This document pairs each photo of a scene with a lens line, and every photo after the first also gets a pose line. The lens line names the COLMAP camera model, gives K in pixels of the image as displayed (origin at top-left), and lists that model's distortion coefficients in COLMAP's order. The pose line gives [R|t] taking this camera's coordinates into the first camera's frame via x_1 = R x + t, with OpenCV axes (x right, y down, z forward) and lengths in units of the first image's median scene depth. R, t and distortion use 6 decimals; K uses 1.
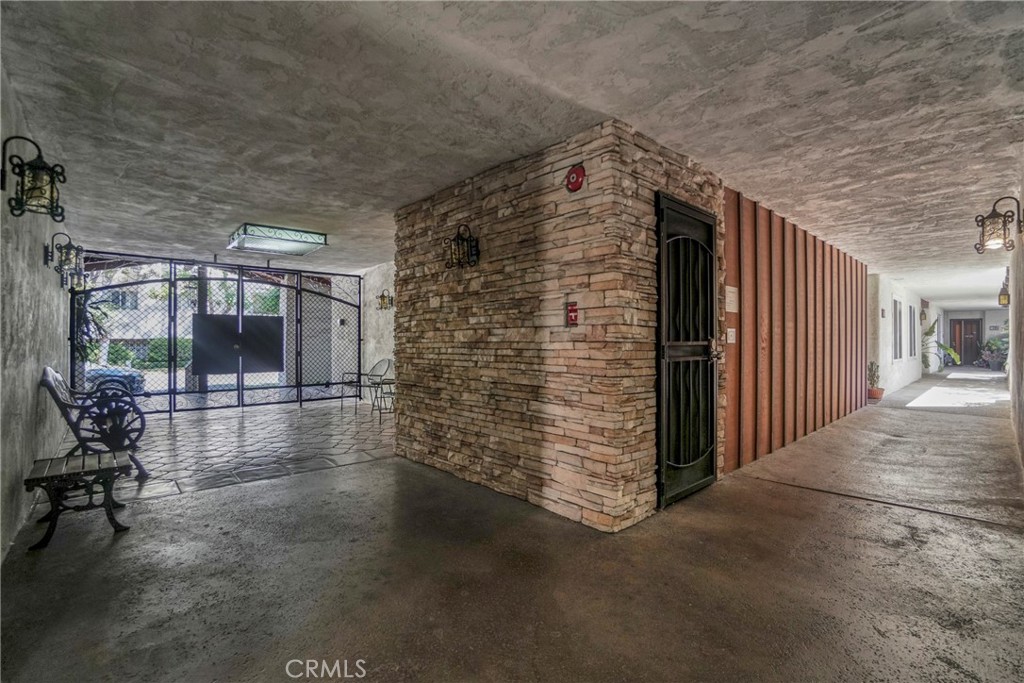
lens RADIAL K [[459.4, 0, 510.7], [0, 459.4, 340.5], [0, 0, 1]] dist [-0.020946, 0.001103]
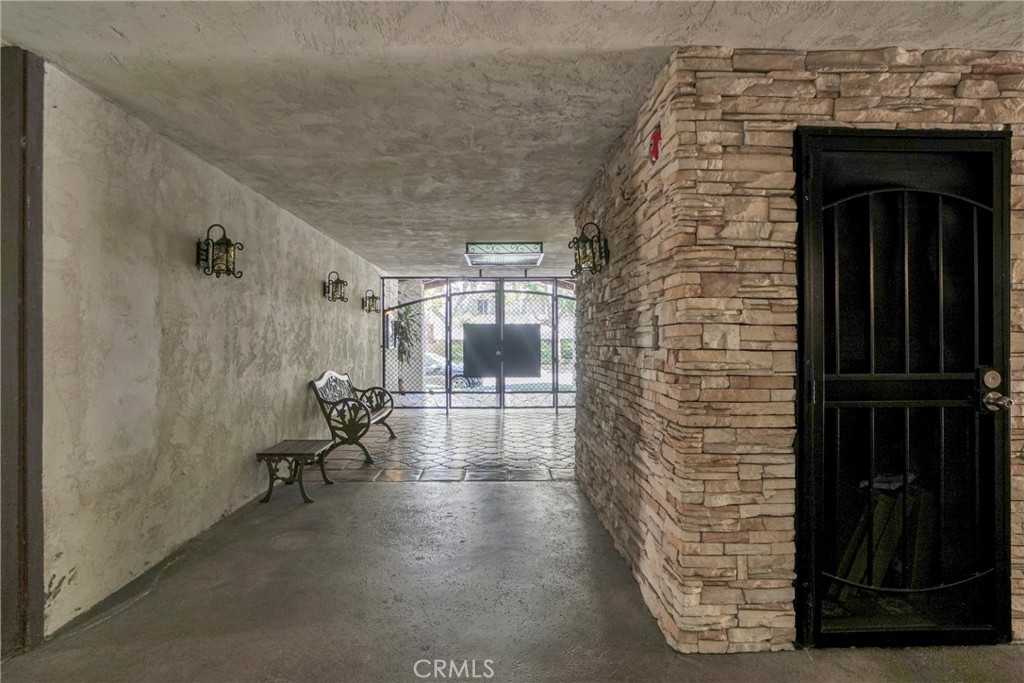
lens RADIAL K [[507.8, 0, 511.5], [0, 507.8, 342.7], [0, 0, 1]] dist [-0.012303, 0.001580]
pose [[0.759579, 0.003825, -0.650404, 0.473711], [0.001934, 0.999965, 0.008139, -0.047059], [0.650412, -0.007440, 0.759545, 0.235189]]
